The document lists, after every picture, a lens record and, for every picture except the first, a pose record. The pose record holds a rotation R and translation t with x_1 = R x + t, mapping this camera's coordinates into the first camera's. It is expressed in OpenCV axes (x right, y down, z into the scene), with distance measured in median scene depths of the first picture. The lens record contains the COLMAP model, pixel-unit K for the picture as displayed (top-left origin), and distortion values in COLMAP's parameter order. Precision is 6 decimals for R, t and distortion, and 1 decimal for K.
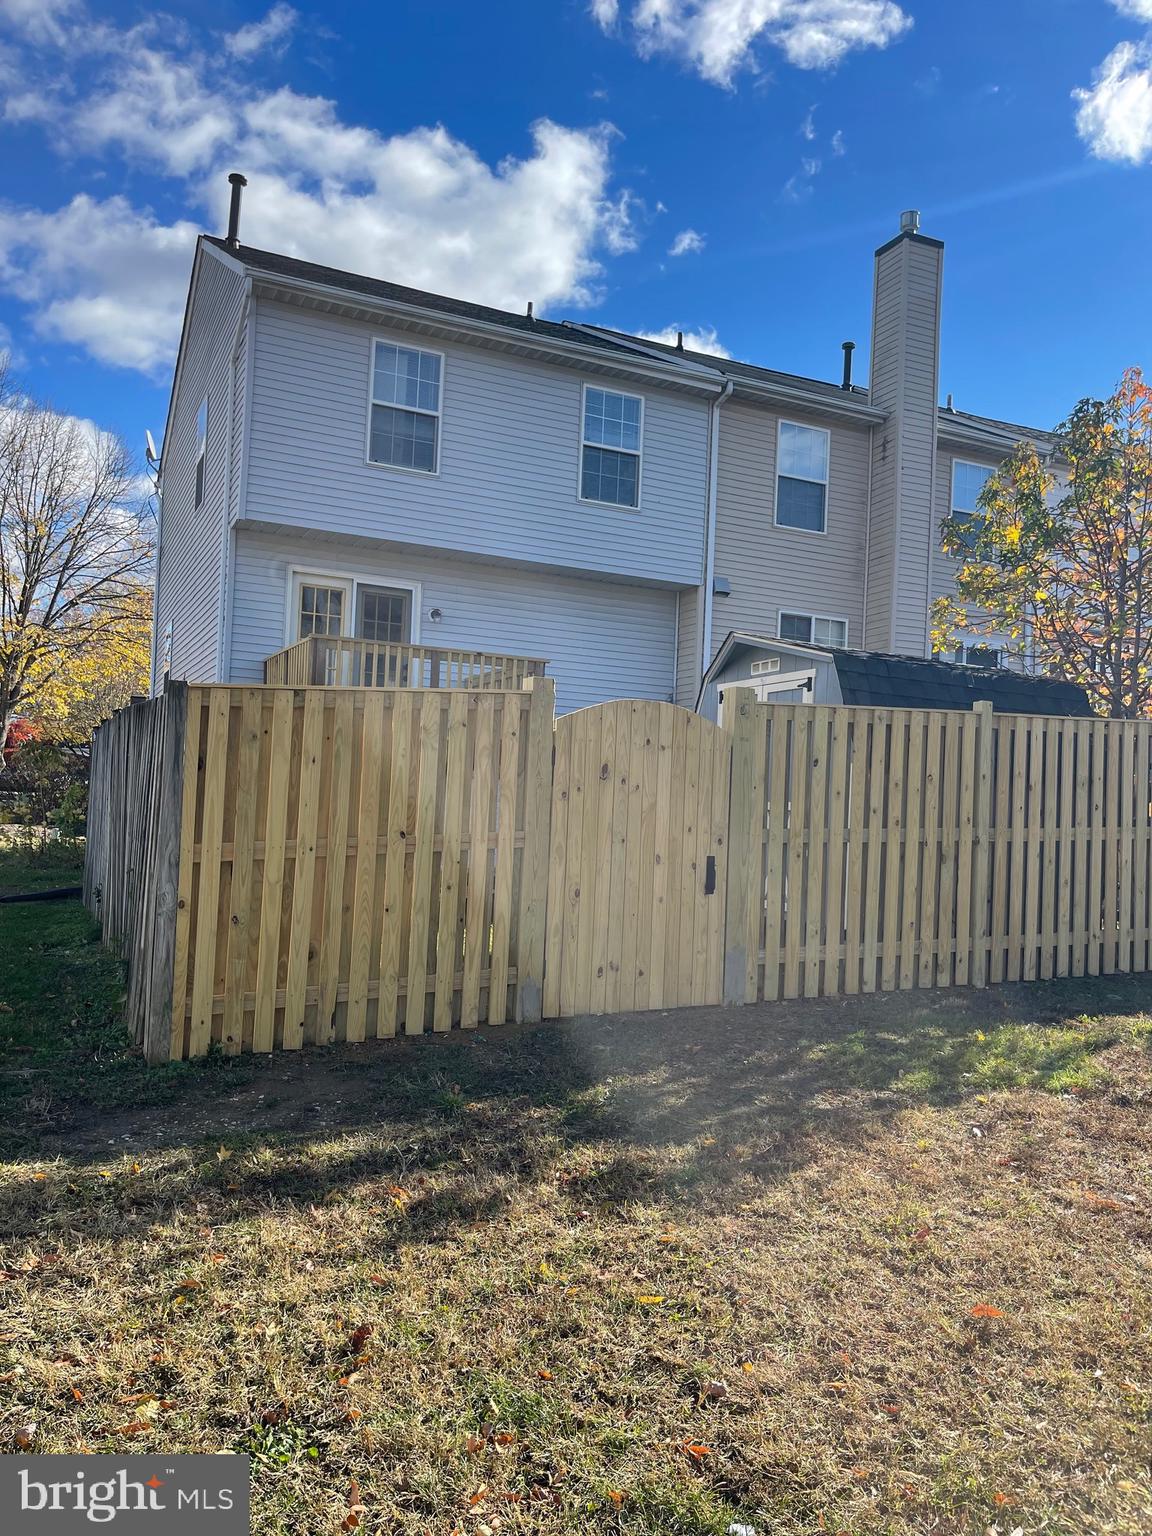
lens RADIAL K [[1180.2, 0, 576.0], [0, 1180.2, 768.0], [0, 0, 1]] dist [0.071450, -0.096067]
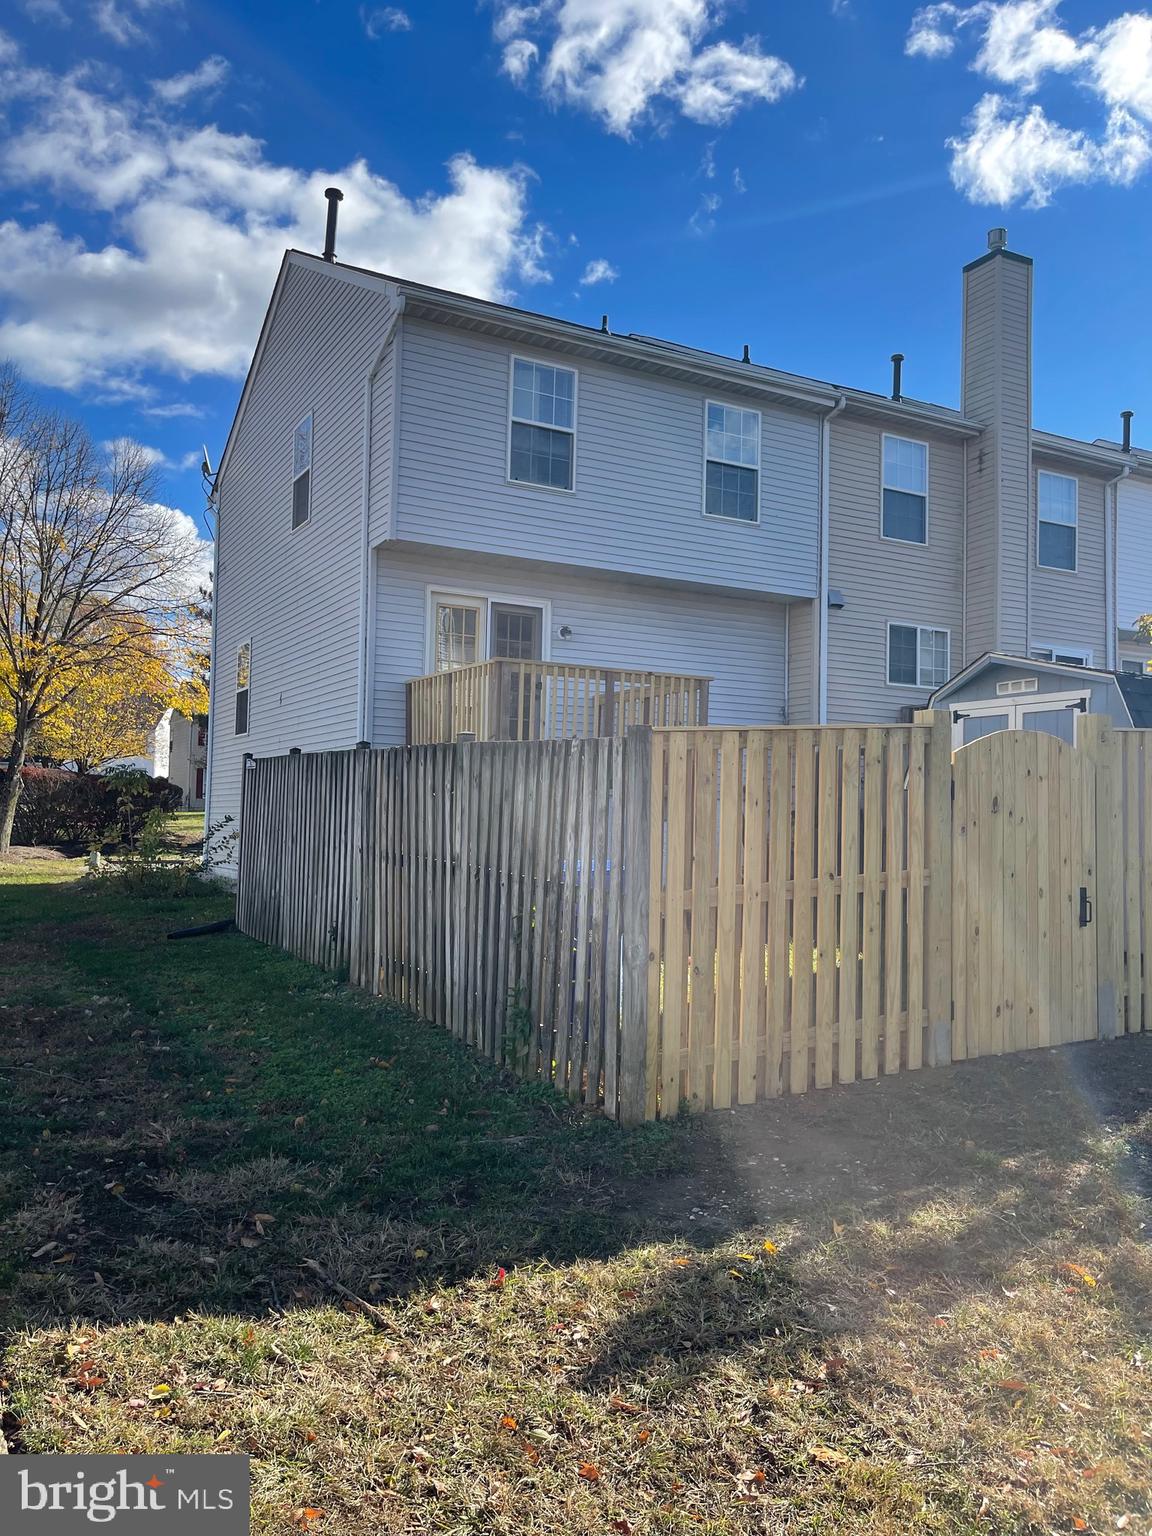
lens RADIAL K [[1179.8, 0, 575.5], [0, 1179.8, 747.4], [0, 0, 1]] dist [0.077012, -0.104876]
pose [[0.998210, -0.018214, 0.056969, -0.177030], [0.019328, 0.999631, -0.019068, -0.015060], [-0.056600, 0.020135, 0.998194, 0.016695]]
